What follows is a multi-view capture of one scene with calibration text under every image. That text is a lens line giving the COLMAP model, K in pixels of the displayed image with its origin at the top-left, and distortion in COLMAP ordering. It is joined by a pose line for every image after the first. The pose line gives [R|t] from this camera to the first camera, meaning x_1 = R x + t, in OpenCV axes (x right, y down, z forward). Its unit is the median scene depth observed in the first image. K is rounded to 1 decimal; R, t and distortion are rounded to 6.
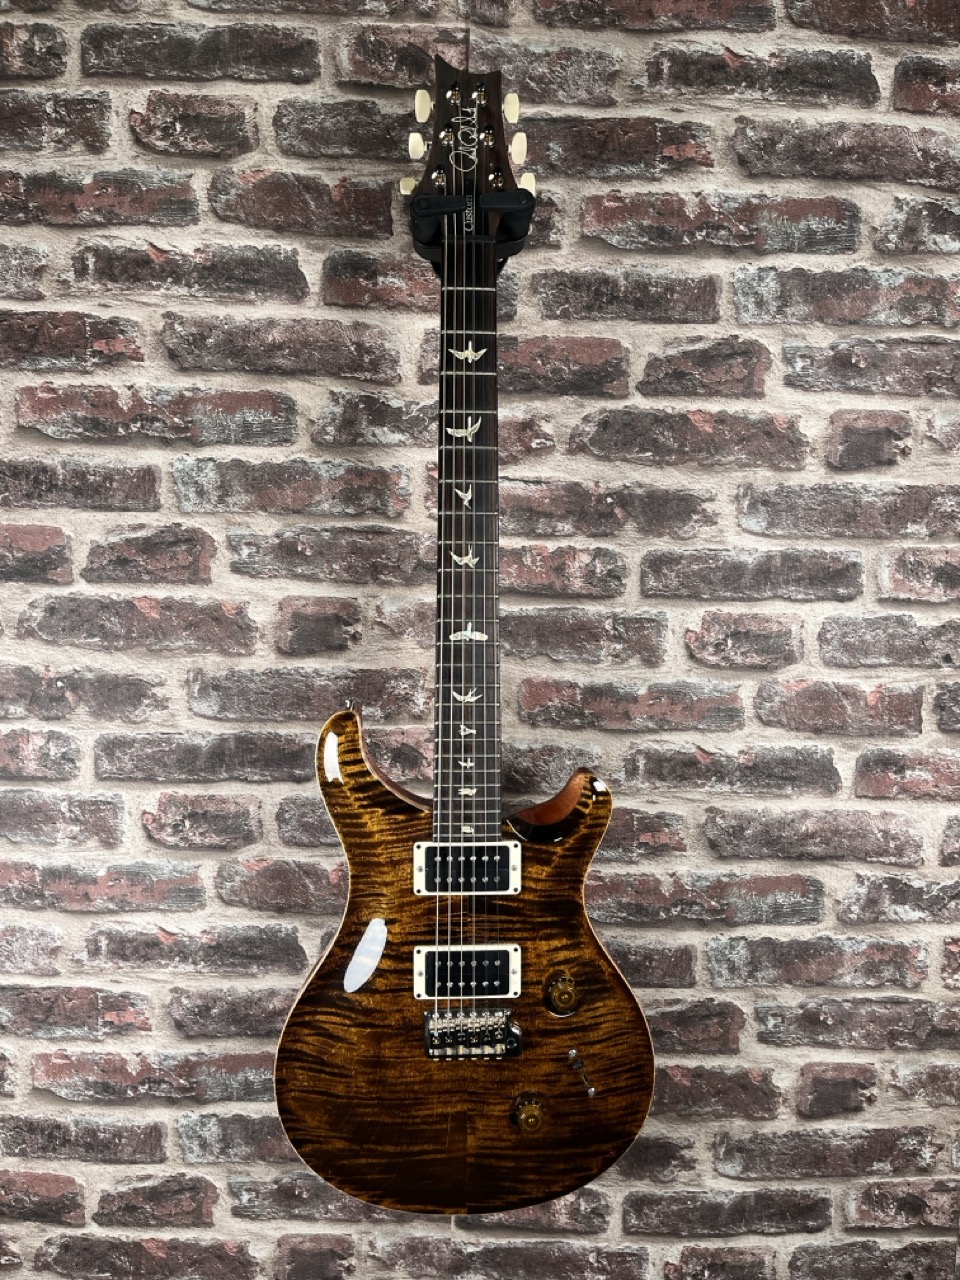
lens RADIAL K [[976.1, 0, 474.9], [0, 976.1, 633.0], [0, 0, 1]] dist [0.067345, -0.098637]
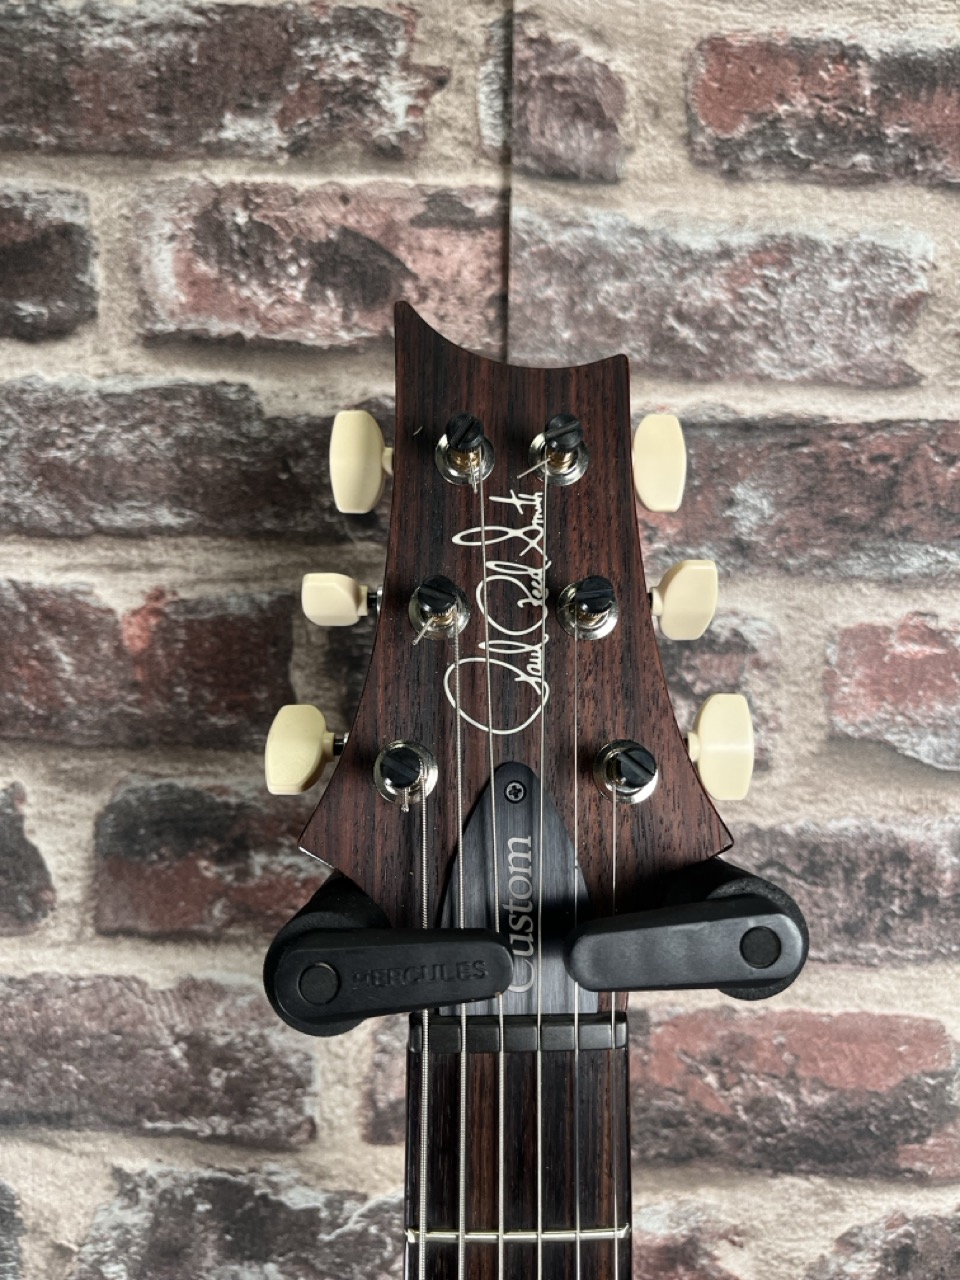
lens RADIAL K [[999.3, 0, 479.3], [0, 999.3, 634.2], [0, 0, 1]] dist [0.052965, -0.112197]
pose [[0.999688, -0.002533, -0.024839, -0.007660], [0.000063, 0.995093, -0.098940, -0.391109], [0.024968, 0.098908, 0.994783, 0.614776]]
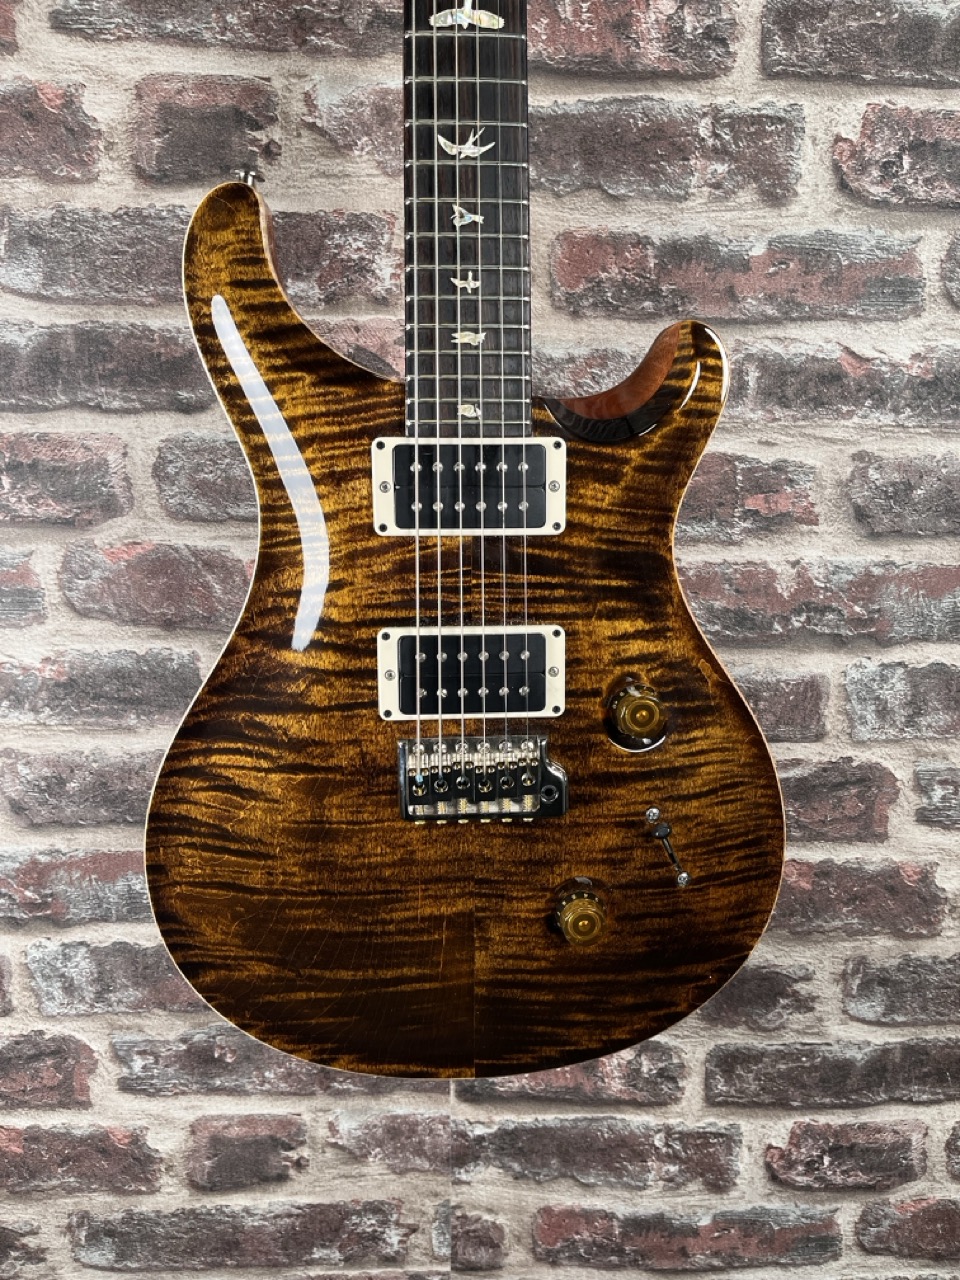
lens RADIAL K [[966.6, 0, 480.0], [0, 966.6, 640.0], [0, 0, 1]] dist [0.064621, -0.091211]
pose [[0.999838, -0.012298, 0.013160, -0.009062], [0.010937, 0.995034, 0.098936, 0.237875], [-0.014311, -0.098776, 0.995007, 0.391071]]
